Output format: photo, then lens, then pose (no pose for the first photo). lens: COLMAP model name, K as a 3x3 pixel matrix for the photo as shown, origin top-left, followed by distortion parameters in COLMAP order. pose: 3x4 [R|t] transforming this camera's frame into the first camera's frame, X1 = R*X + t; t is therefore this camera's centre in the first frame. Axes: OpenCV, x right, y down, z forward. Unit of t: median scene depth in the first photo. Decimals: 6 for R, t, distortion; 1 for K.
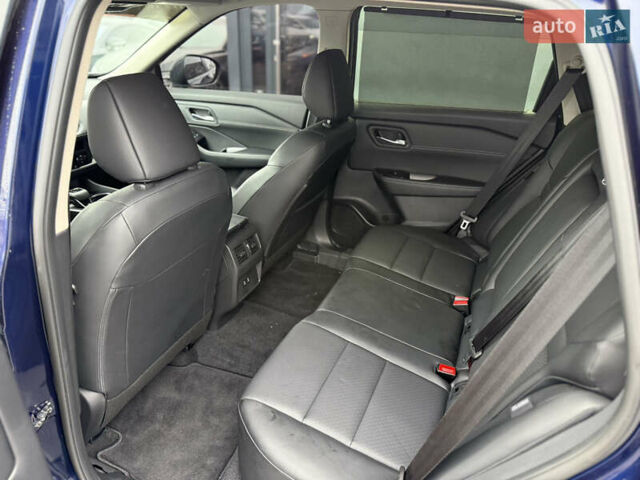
lens RADIAL K [[449.9, 0, 320.0], [0, 449.9, 240.0], [0, 0, 1]] dist [0.066468, -0.101328]
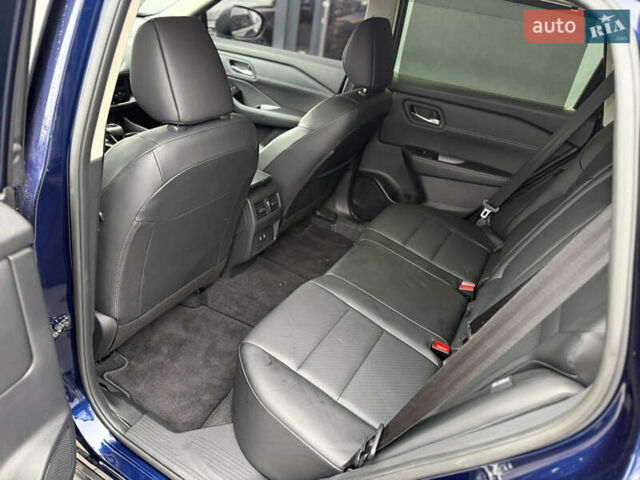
lens RADIAL K [[449.9, 0, 320.0], [0, 449.9, 240.0], [0, 0, 1]] dist [0.066468, -0.101328]
pose [[0.988667, 0.144936, -0.039133, 0.008909], [-0.142155, 0.987617, 0.066370, 0.012151], [0.048268, -0.060055, 0.997027, -0.022939]]
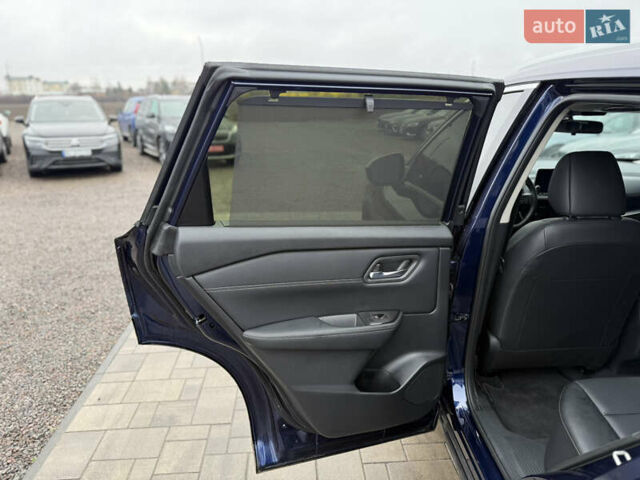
lens RADIAL K [[449.9, 0, 320.0], [0, 449.9, 240.0], [0, 0, 1]] dist [0.066468, -0.101328]
pose [[0.416775, 0.259032, -0.871321, 0.412016], [-0.383547, 0.919146, 0.089789, 0.088011], [0.824130, 0.296771, 0.482428, -0.282618]]
